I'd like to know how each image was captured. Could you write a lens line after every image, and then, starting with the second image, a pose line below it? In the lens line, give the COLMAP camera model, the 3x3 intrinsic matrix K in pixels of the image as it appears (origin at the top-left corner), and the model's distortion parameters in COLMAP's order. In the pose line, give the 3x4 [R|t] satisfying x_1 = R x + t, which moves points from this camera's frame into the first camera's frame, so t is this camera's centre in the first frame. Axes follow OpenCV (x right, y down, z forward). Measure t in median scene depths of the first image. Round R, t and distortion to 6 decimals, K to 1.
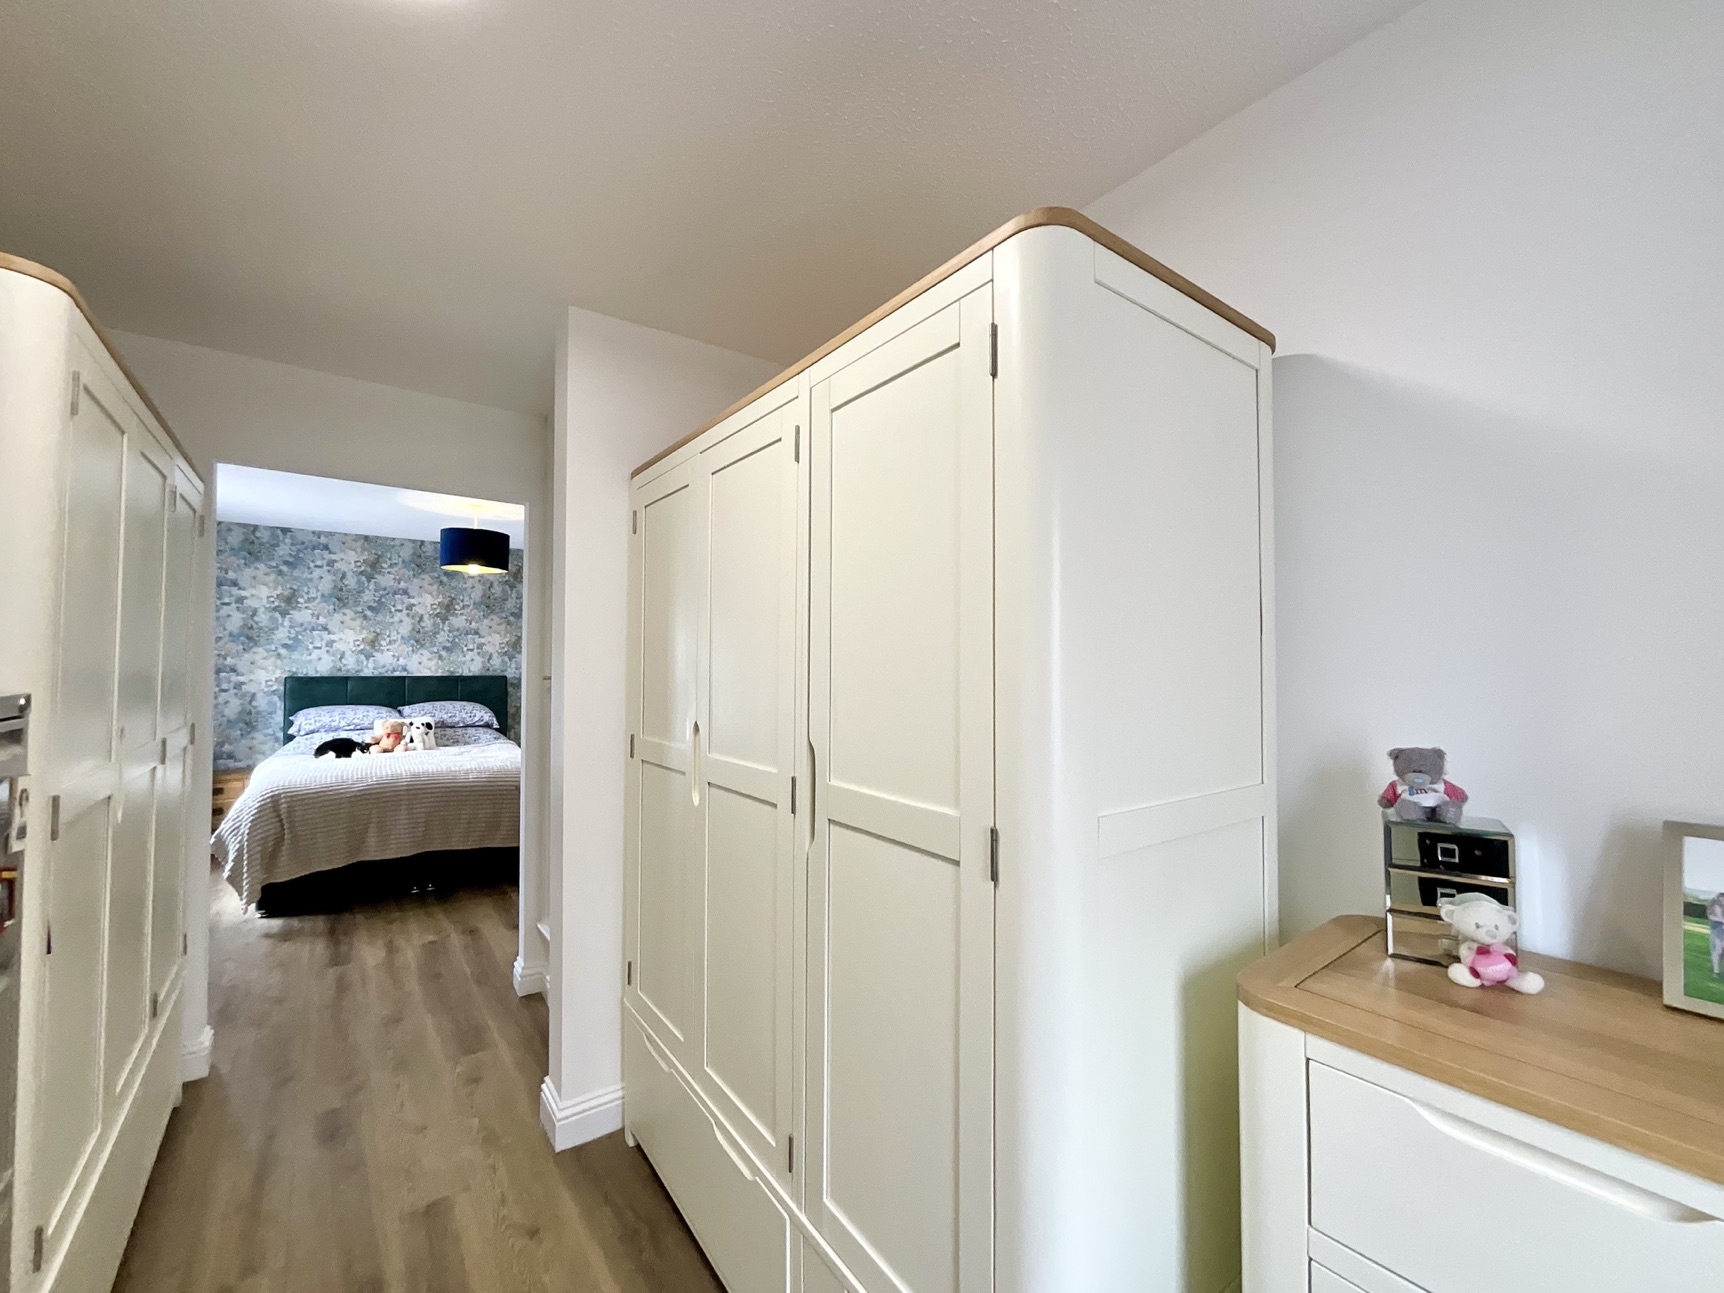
lens RADIAL K [[698.3, 0, 872.4], [0, 698.3, 660.6], [0, 0, 1]] dist [0.003956, -0.003194]
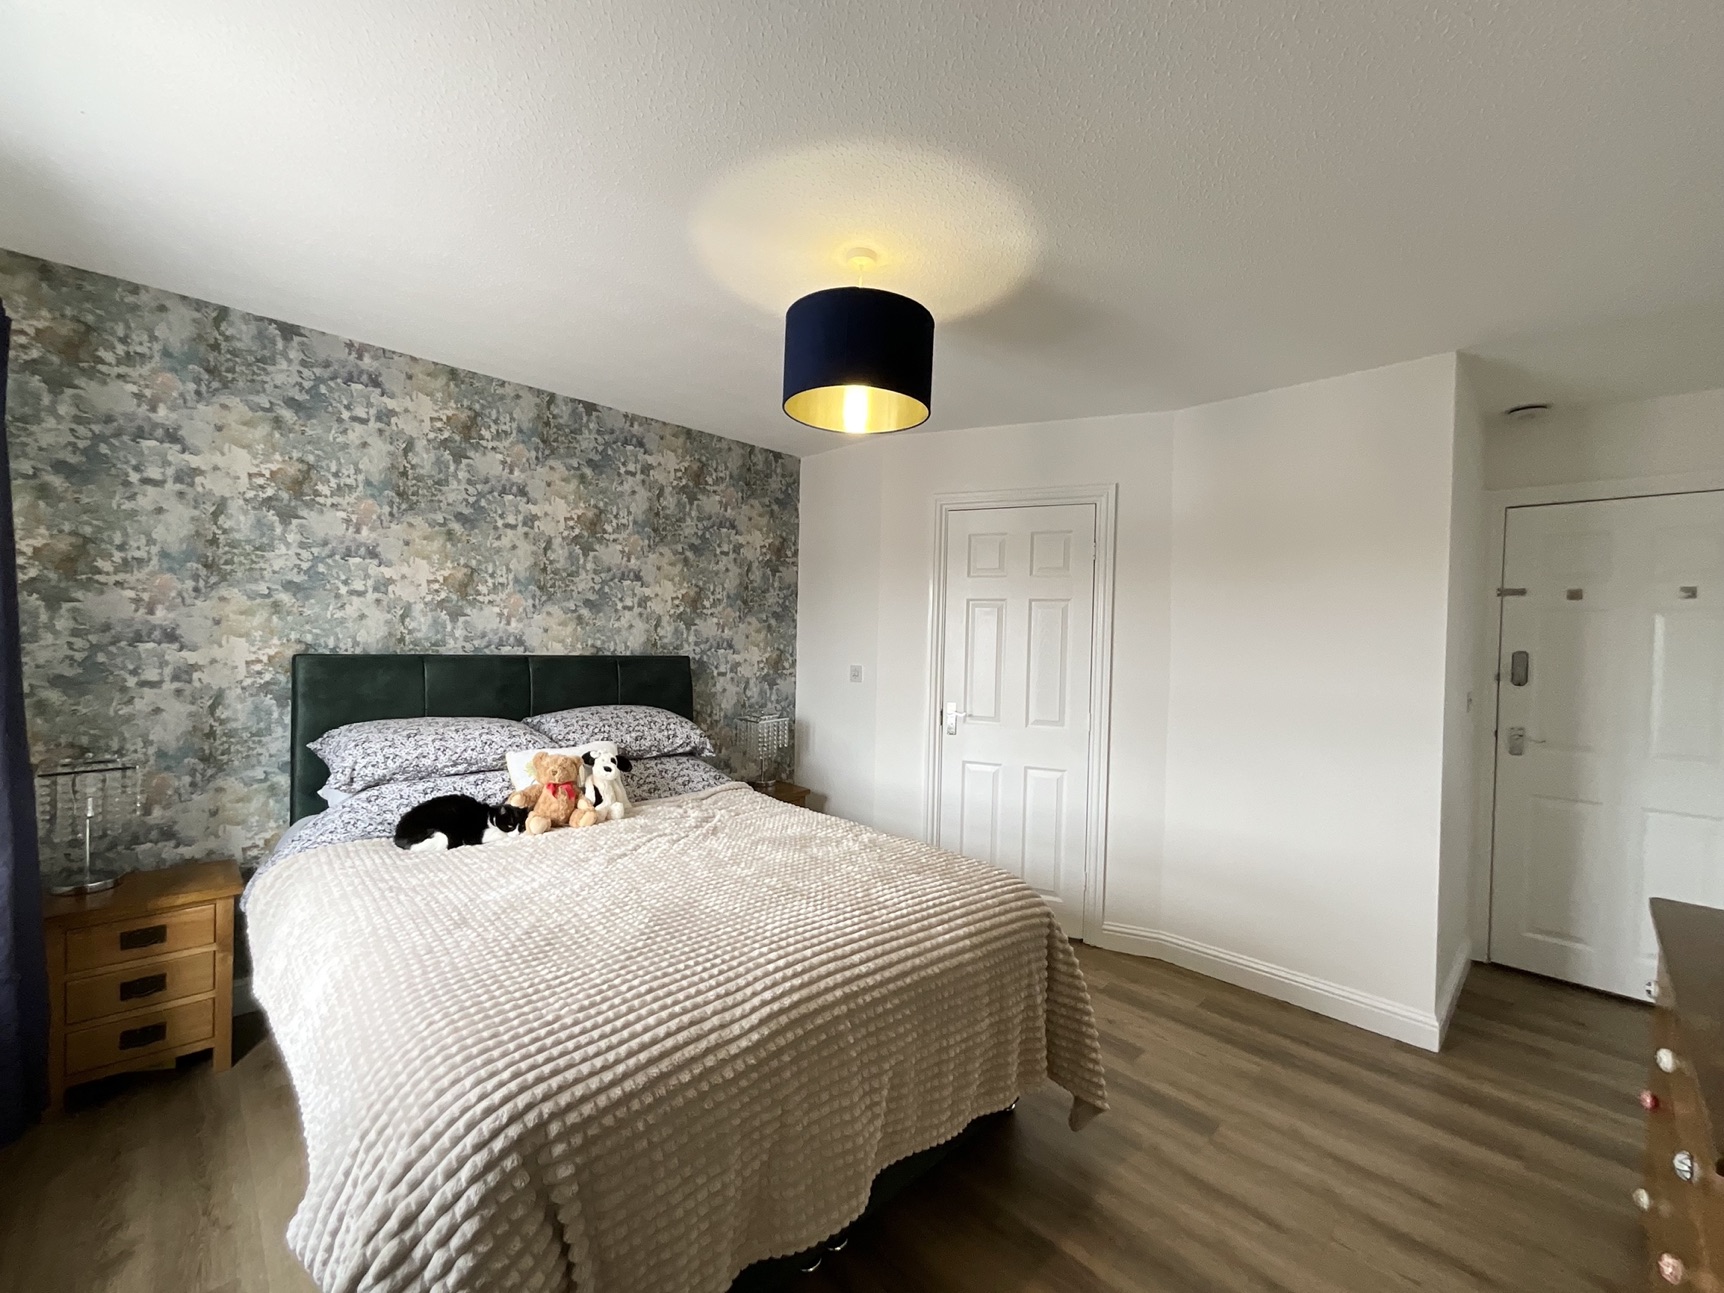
lens RADIAL K [[716.8, 0, 900.7], [0, 716.8, 662.3], [0, 0, 1]] dist [-0.003557, -0.000761]
pose [[0.992825, 0.018018, 0.118209, -0.487039], [-0.021918, 0.999255, 0.031770, 0.005048], [-0.117549, -0.034133, 0.992480, 0.477183]]
